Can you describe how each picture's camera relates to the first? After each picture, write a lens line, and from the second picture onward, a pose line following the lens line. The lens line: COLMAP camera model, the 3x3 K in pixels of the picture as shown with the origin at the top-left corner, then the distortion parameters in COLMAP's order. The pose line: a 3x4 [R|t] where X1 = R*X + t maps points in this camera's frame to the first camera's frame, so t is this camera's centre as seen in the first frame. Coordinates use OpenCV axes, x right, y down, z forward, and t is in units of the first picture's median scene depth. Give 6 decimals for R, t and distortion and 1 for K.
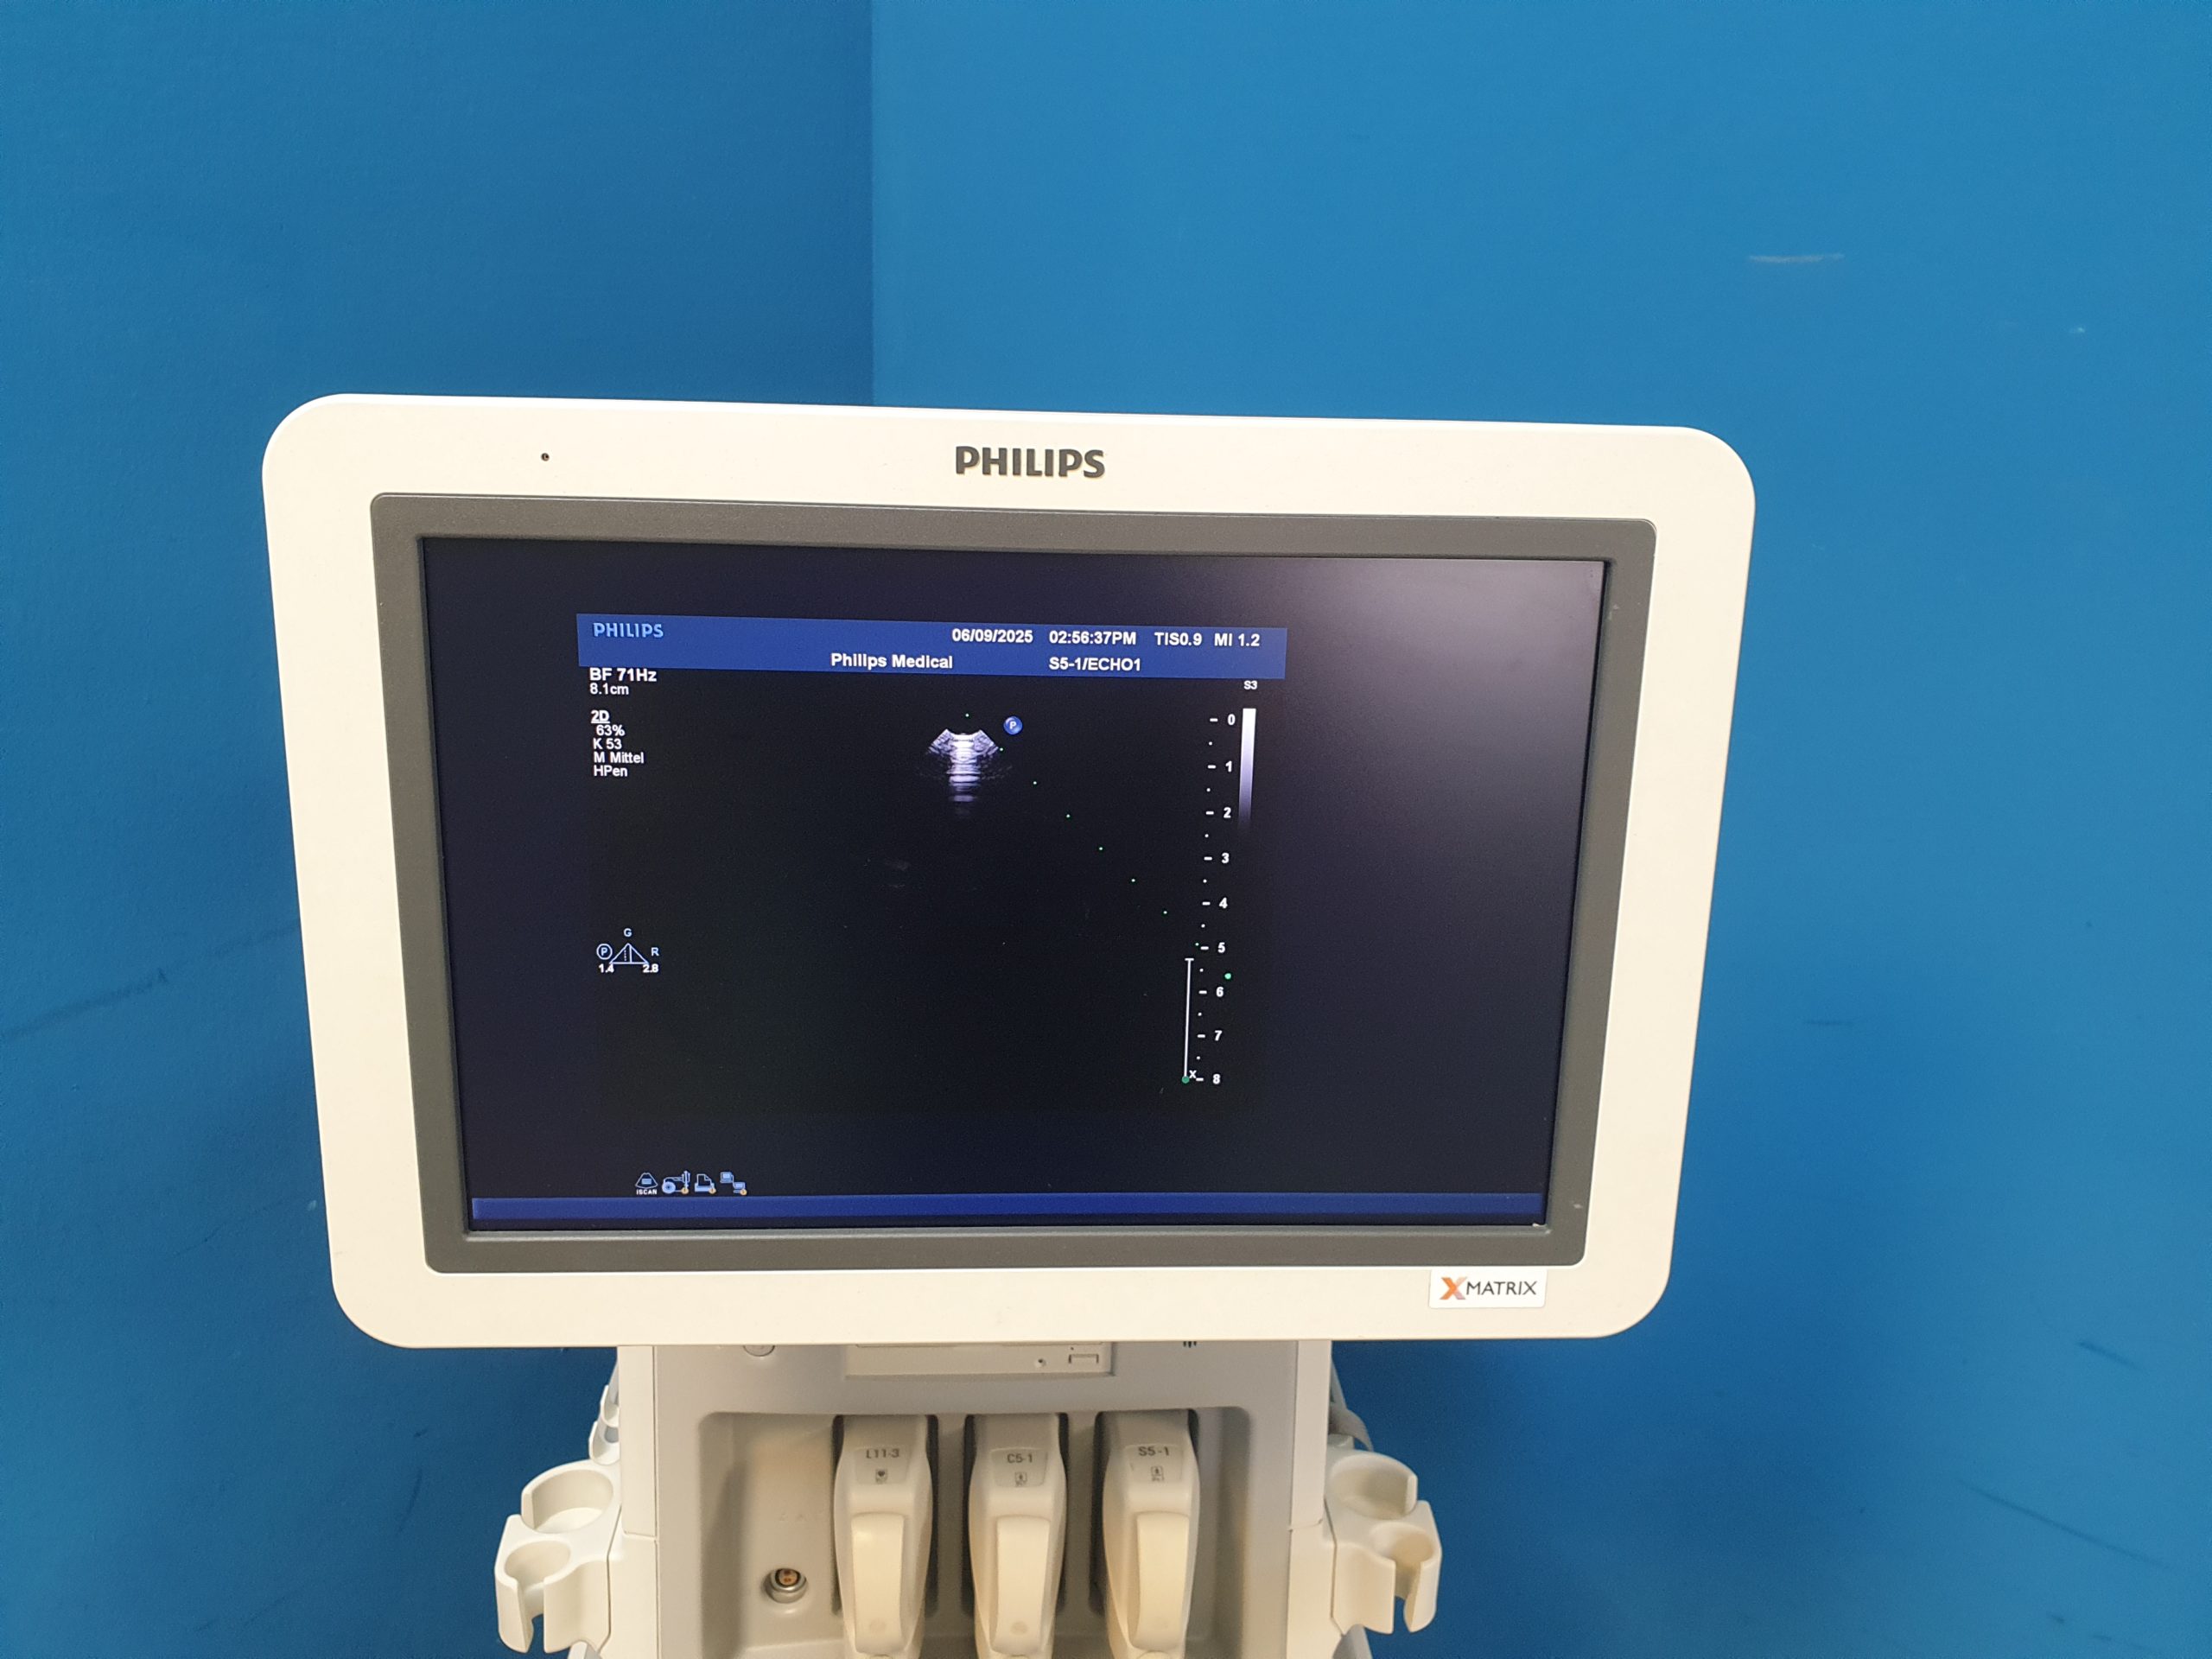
lens RADIAL K [[1799.3, 0, 1125.1], [0, 1799.3, 840.4], [0, 0, 1]] dist [0.095296, -0.210557]
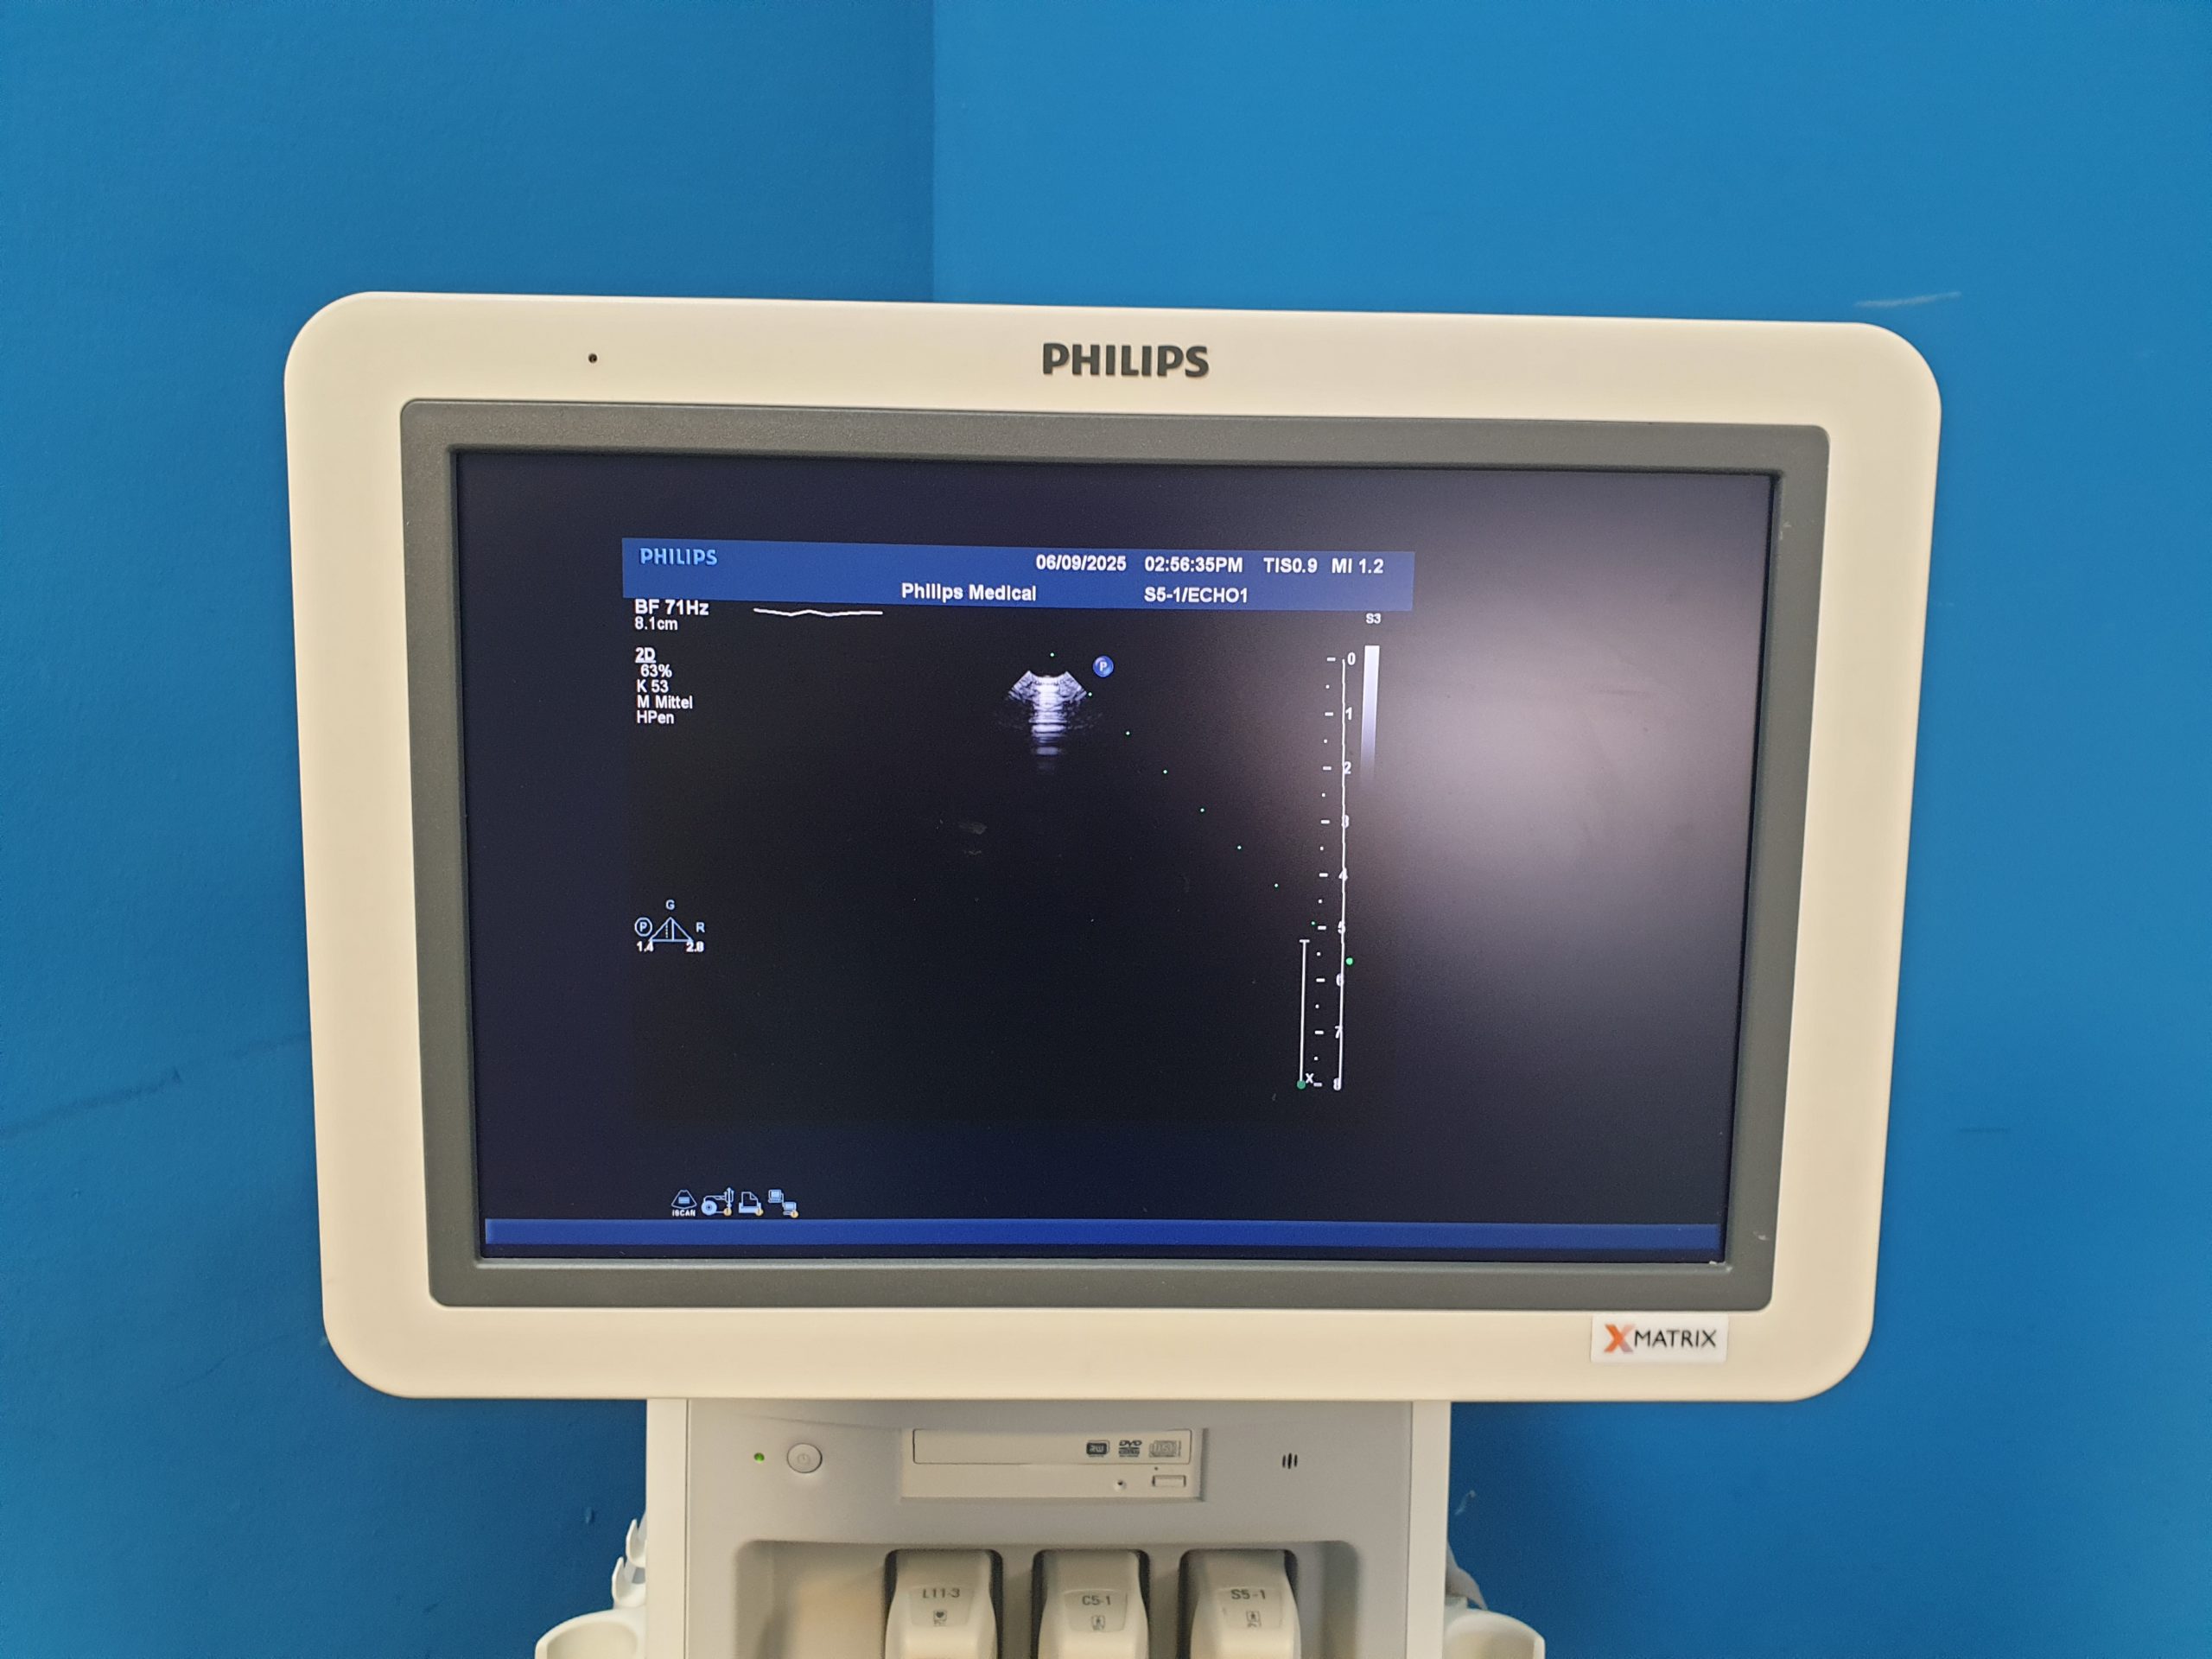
lens RADIAL K [[1806.8, 0, 1102.9], [0, 1806.8, 865.1], [0, 0, 1]] dist [0.040149, -0.014911]
pose [[0.999327, -0.007230, -0.035970, -0.028872], [0.003015, 0.993260, -0.115870, 0.124823], [0.036565, 0.115684, 0.992613, 0.117622]]
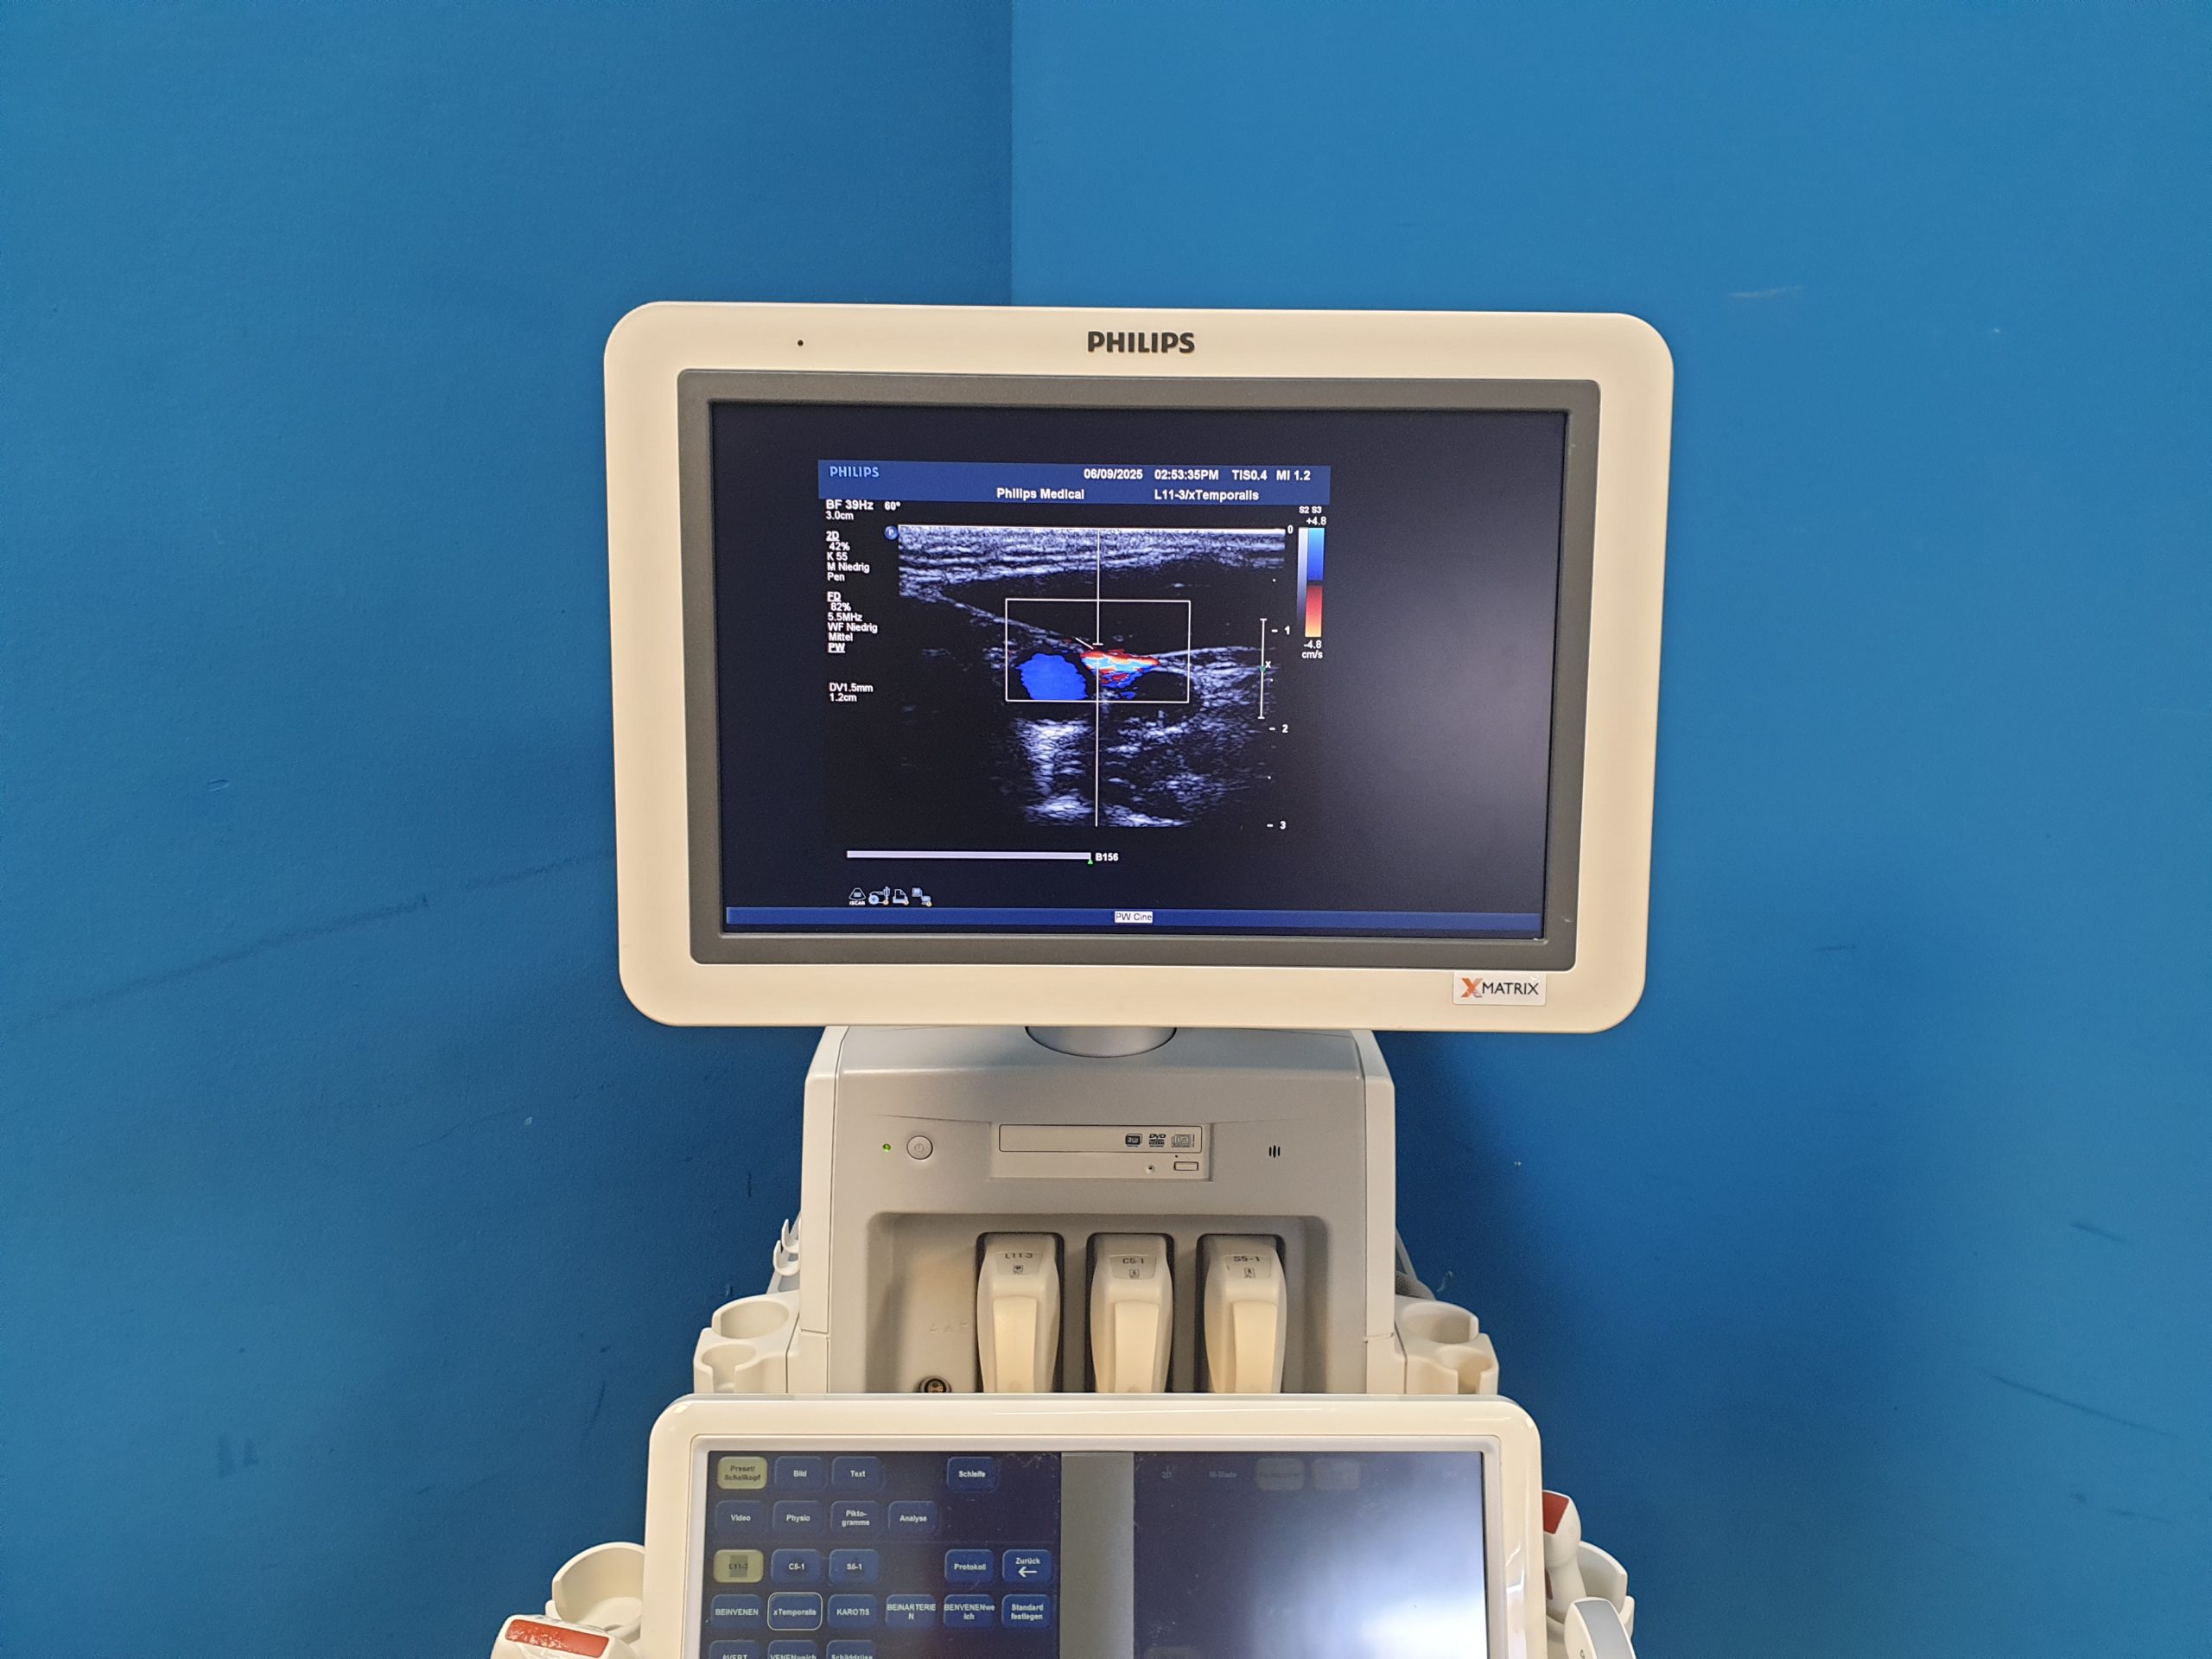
lens RADIAL K [[1782.7, 0, 1128.2], [0, 1782.7, 829.0], [0, 0, 1]] dist [0.208983, -0.459033]
pose [[0.998531, -0.011684, -0.052916, 0.006187], [0.004781, 0.991667, -0.128737, 0.299047], [0.053979, 0.128295, 0.990266, -0.292499]]
